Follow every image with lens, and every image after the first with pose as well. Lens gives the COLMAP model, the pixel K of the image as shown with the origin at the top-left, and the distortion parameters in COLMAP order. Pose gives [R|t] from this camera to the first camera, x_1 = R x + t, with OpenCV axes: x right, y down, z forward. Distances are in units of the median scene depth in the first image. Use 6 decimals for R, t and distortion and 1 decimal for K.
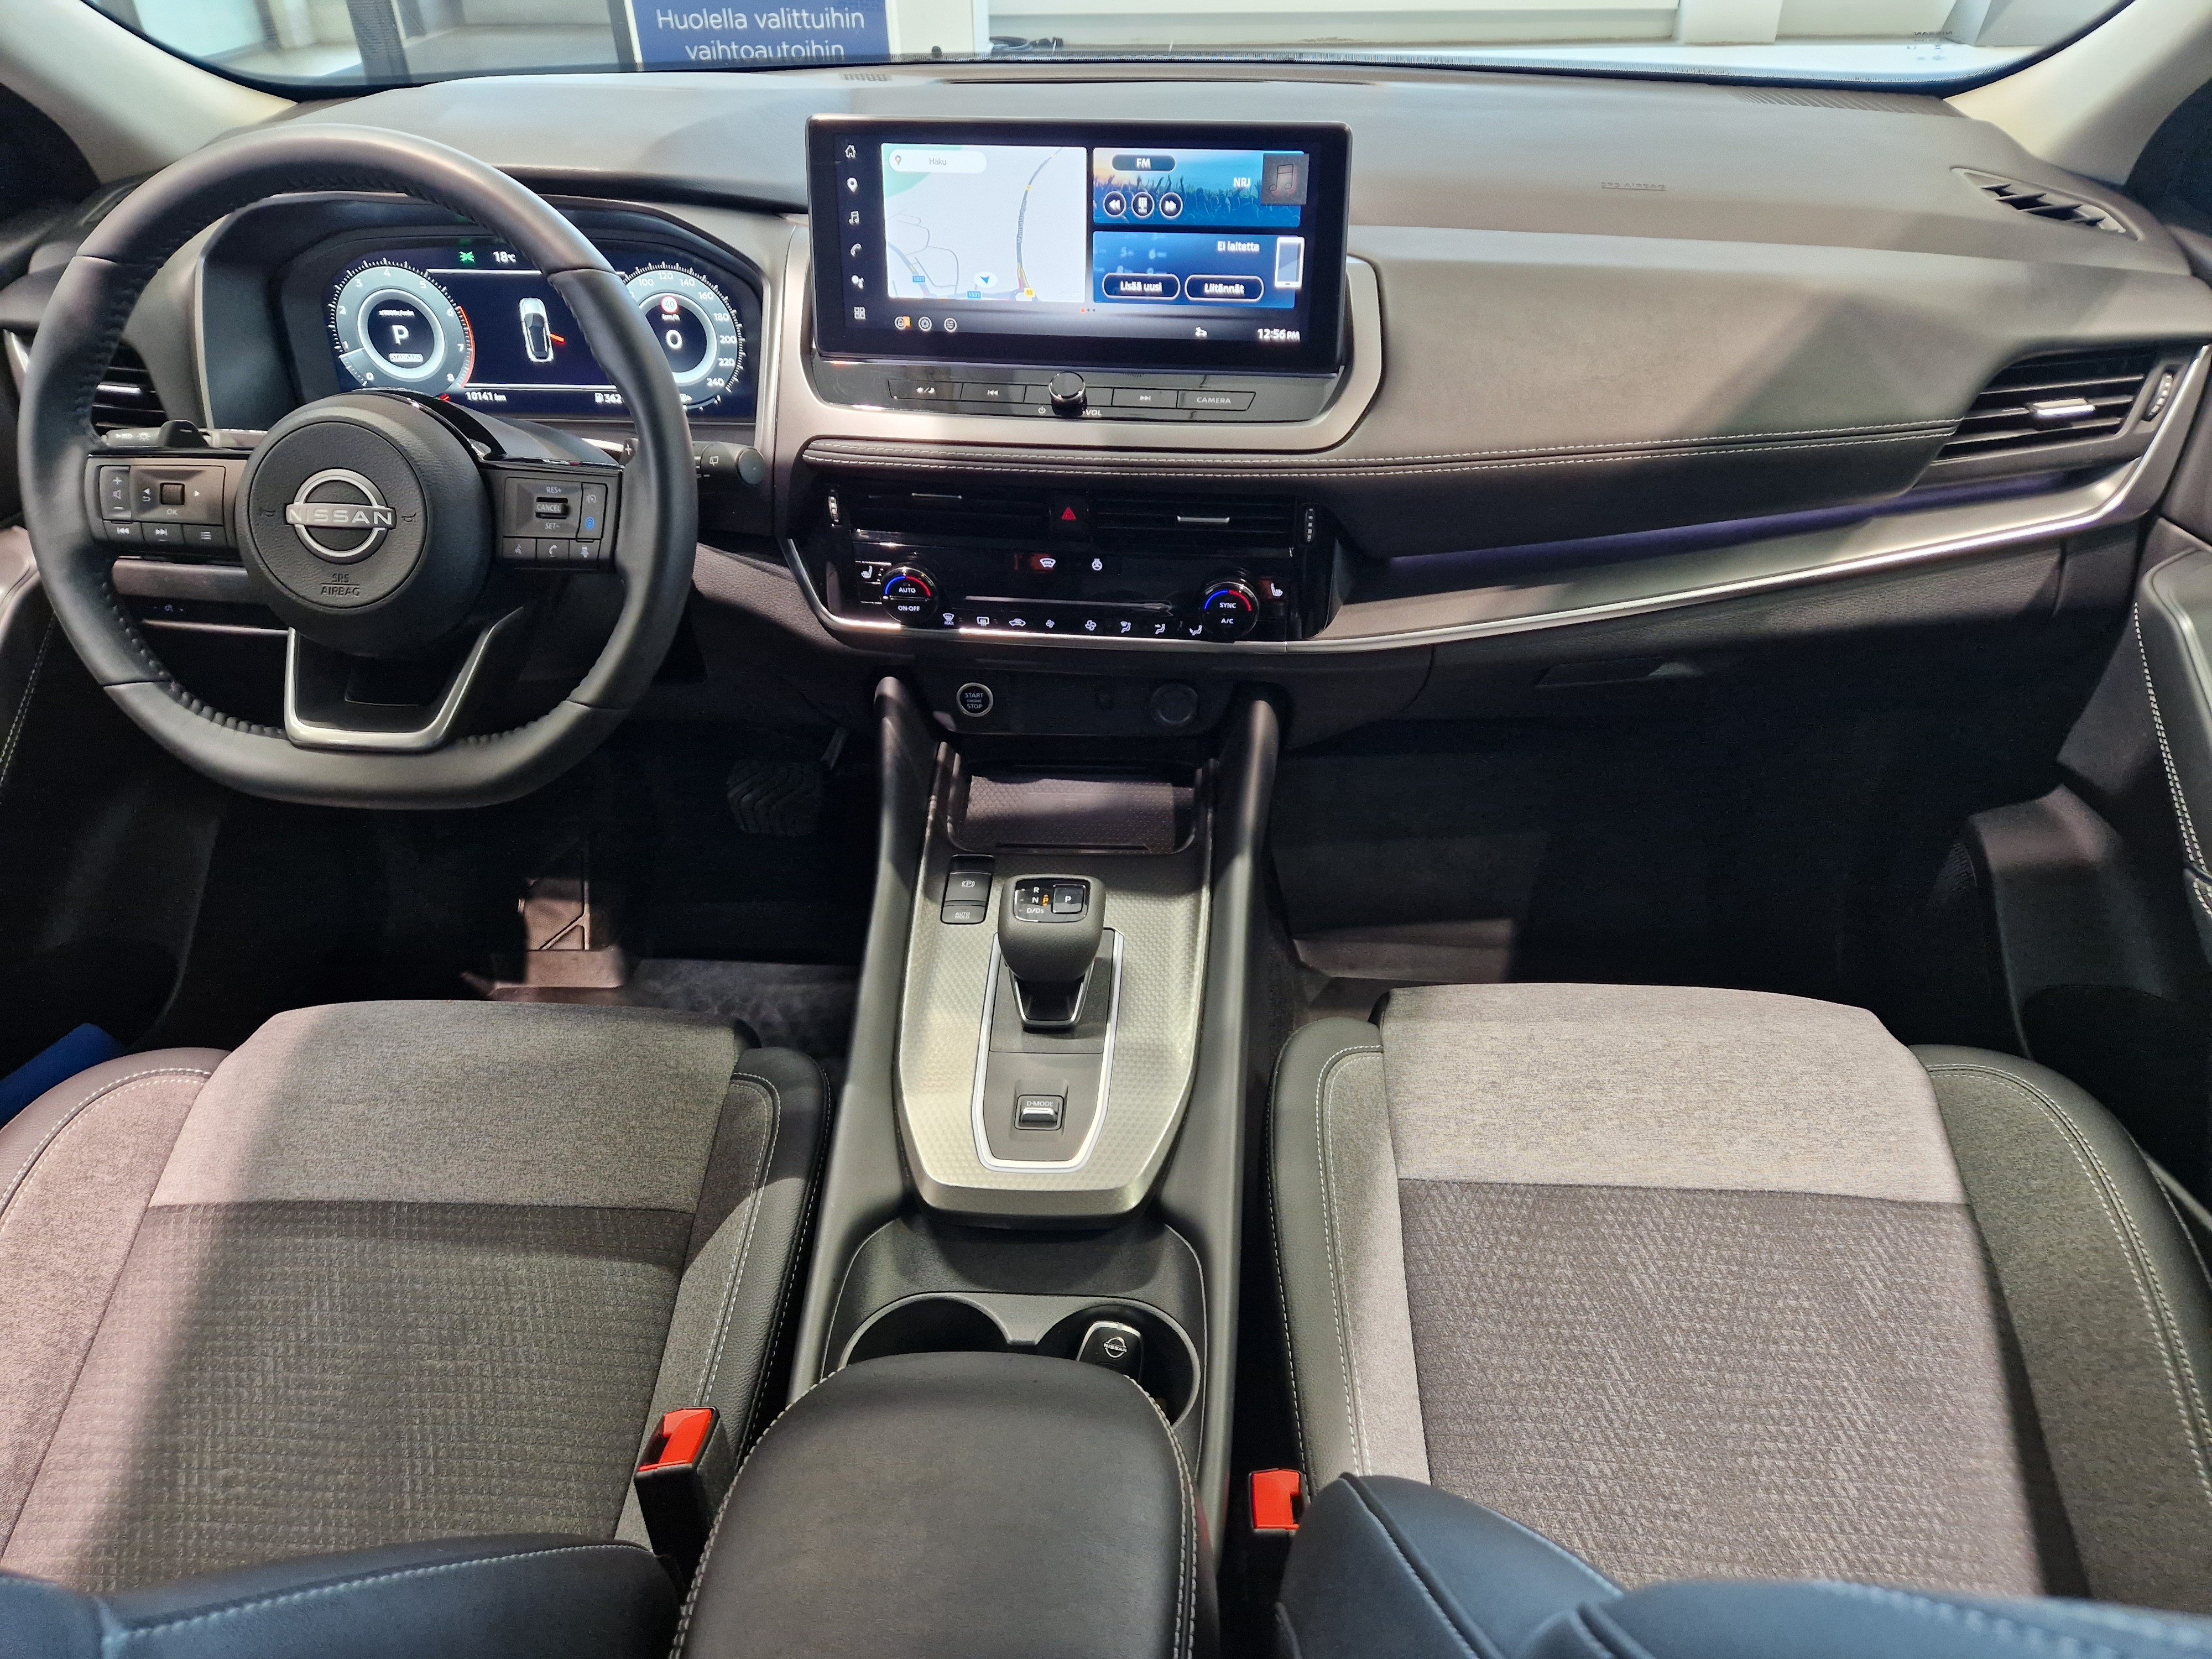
lens RADIAL K [[1528.2, 0, 1105.3], [0, 1528.2, 836.1], [0, 0, 1]] dist [0.038518, -0.006489]
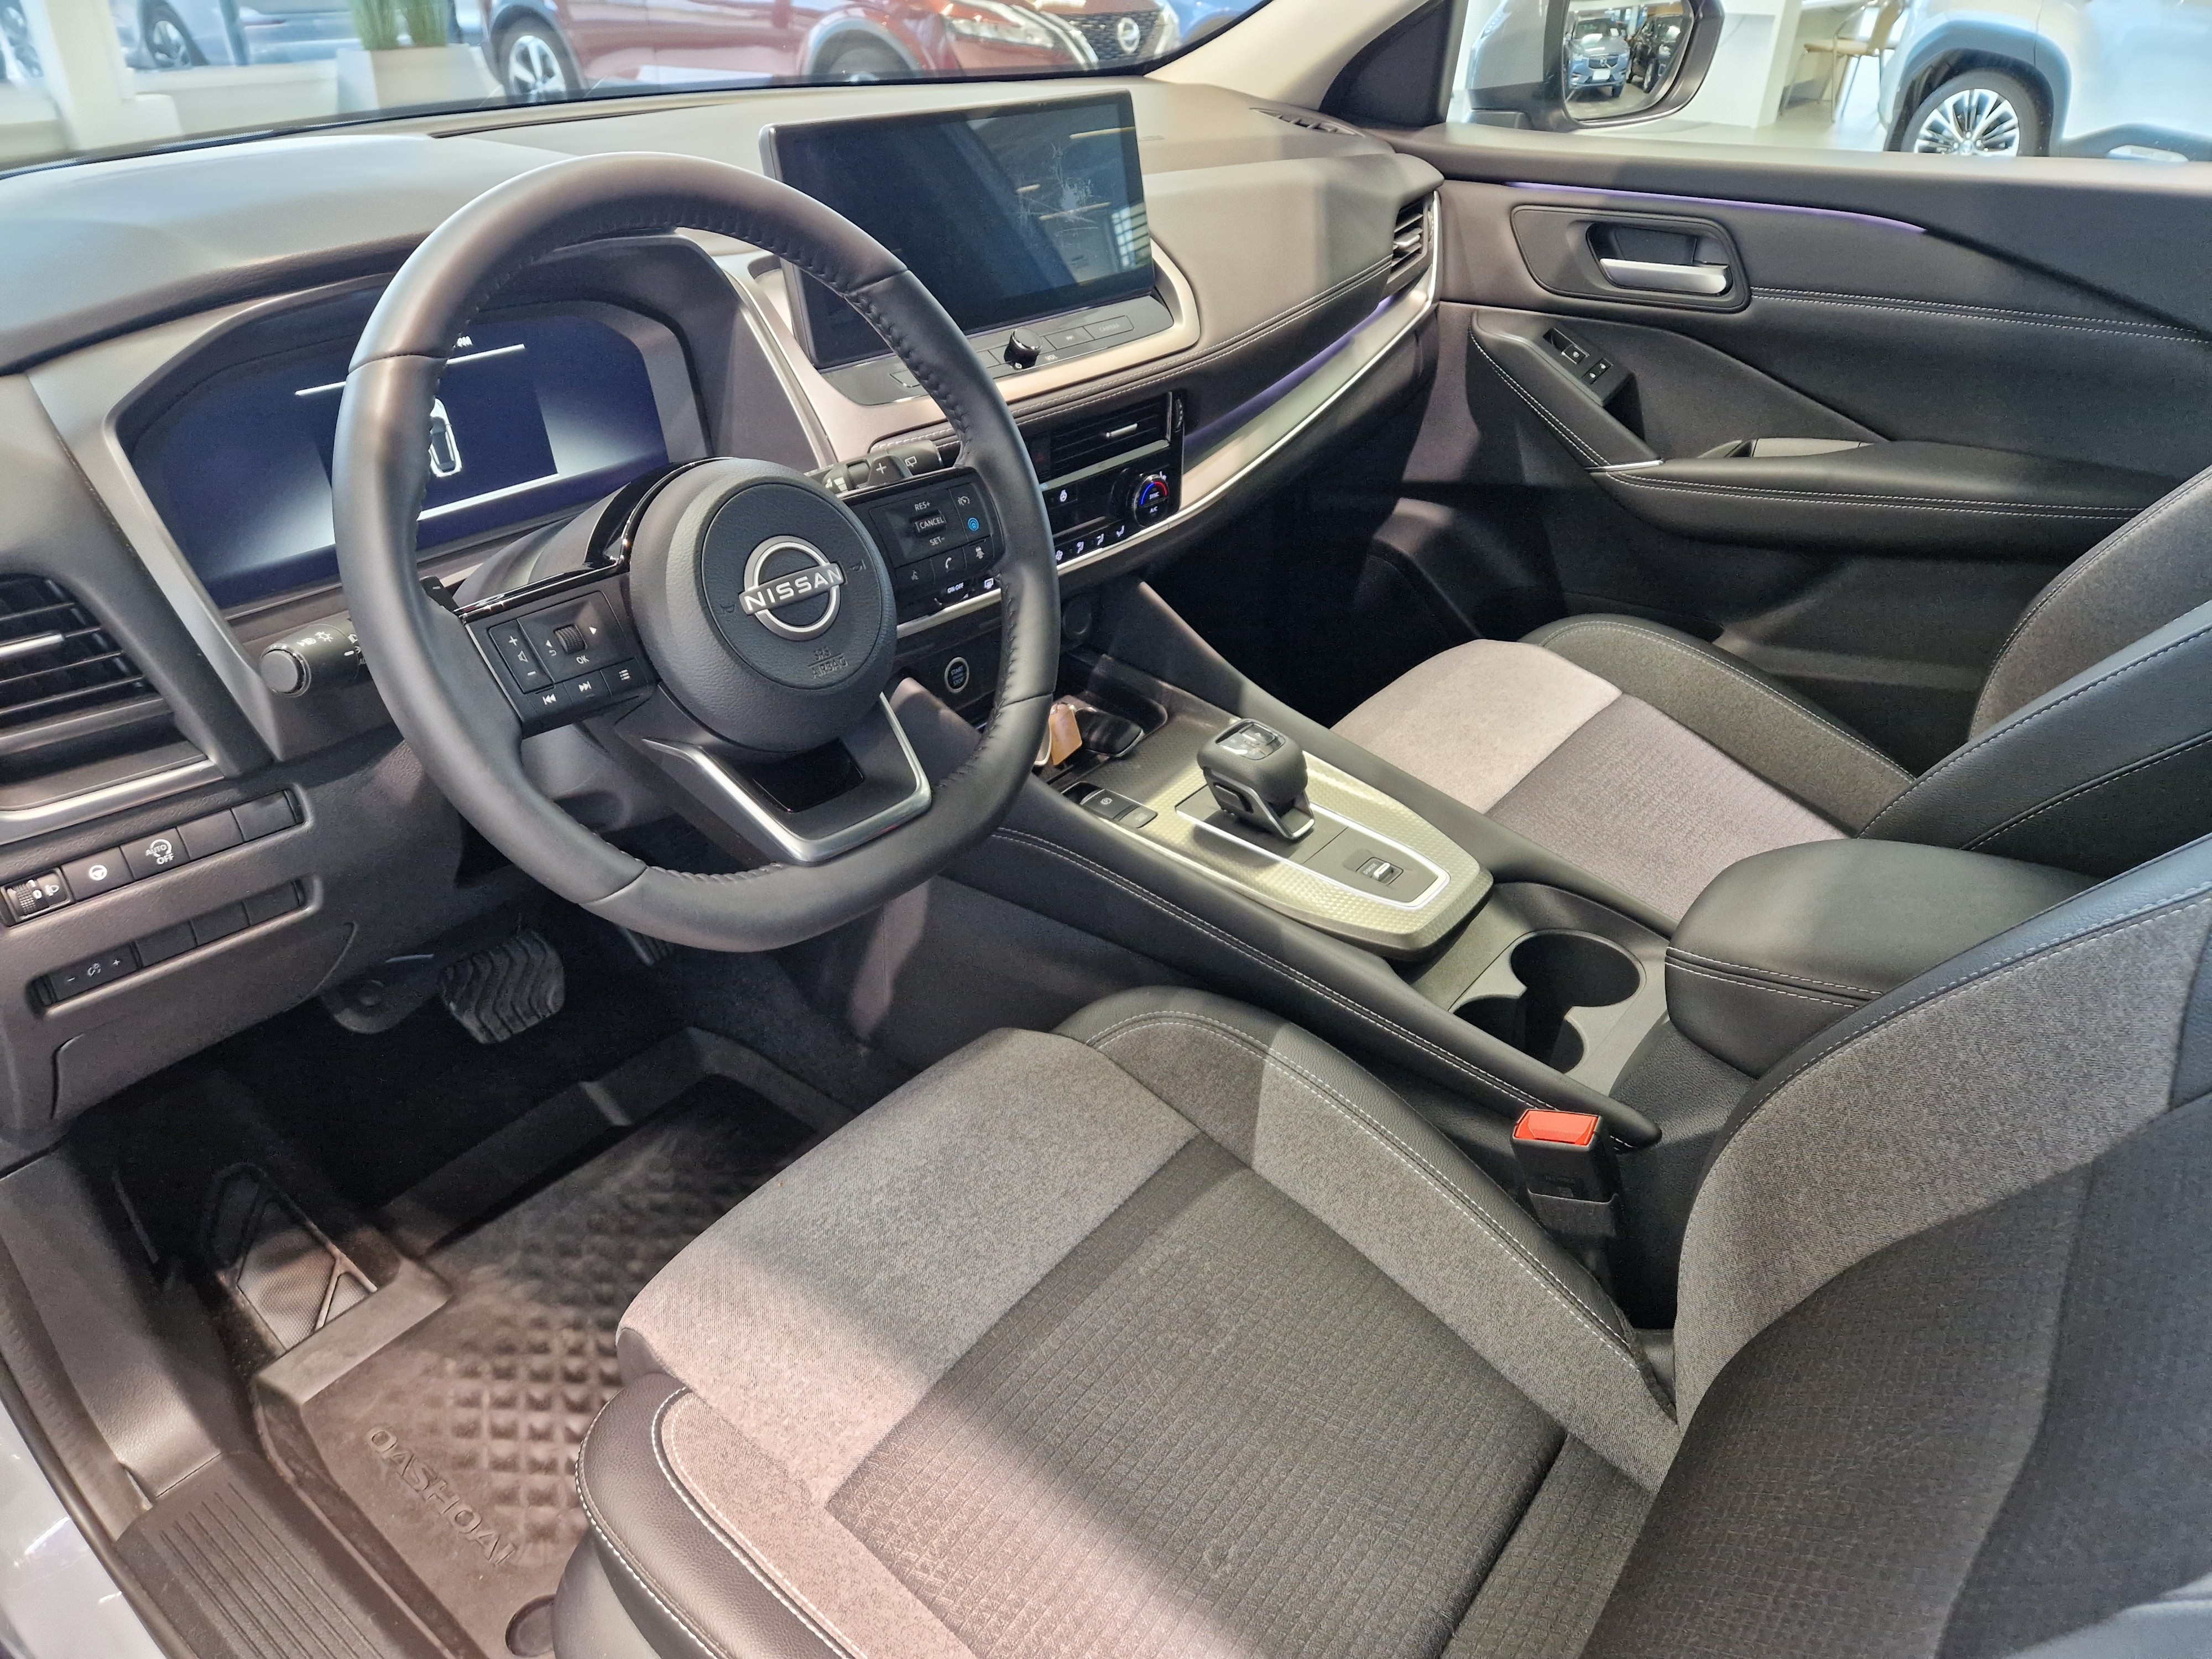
lens RADIAL K [[1528.2, 0, 1114.4], [0, 1528.2, 831.6], [0, 0, 1]] dist [0.038518, -0.006489]
pose [[0.572147, -0.413271, 0.708418, -0.847234], [0.446922, 0.881356, 0.153206, -0.109865], [-0.687684, 0.228951, 0.688965, 0.237741]]
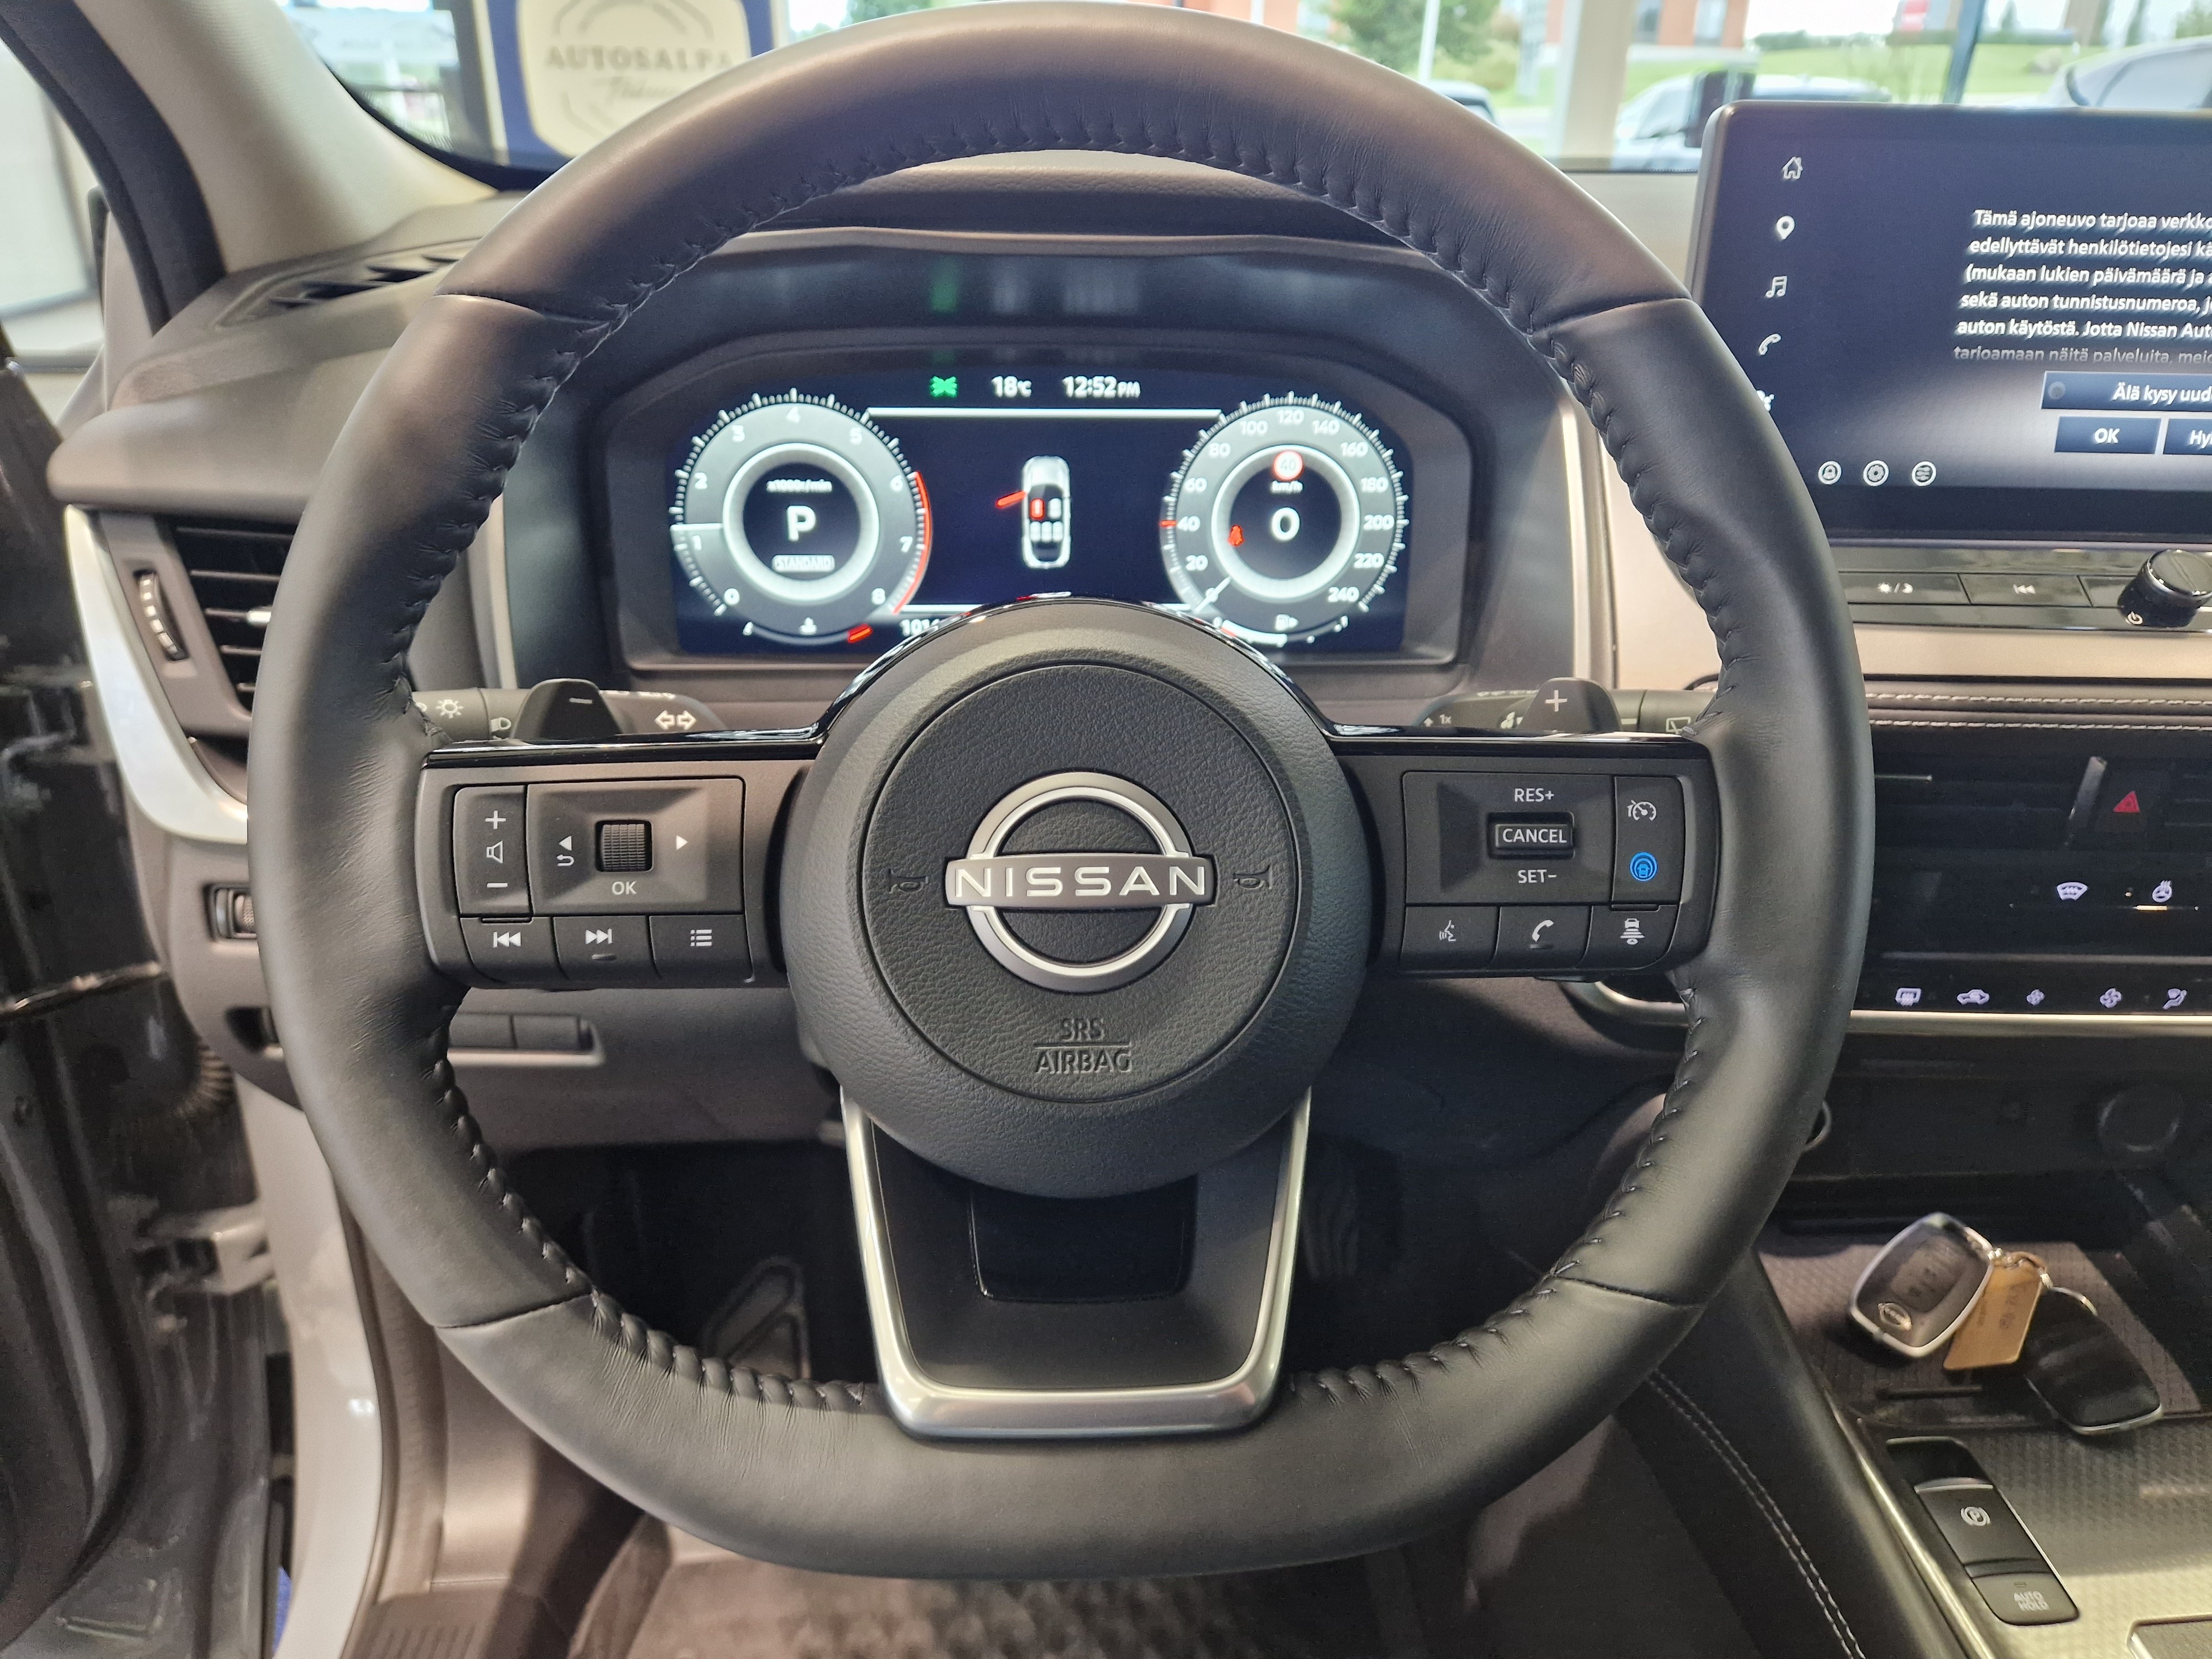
lens RADIAL K [[1528.2, 0, 1105.3], [0, 1528.2, 853.6], [0, 0, 1]] dist [0.038518, -0.006489]
pose [[0.992098, -0.033196, 0.120994, -0.427401], [0.050443, 0.988524, -0.142396, -0.124368], [-0.114878, 0.147374, 0.982387, 0.470012]]
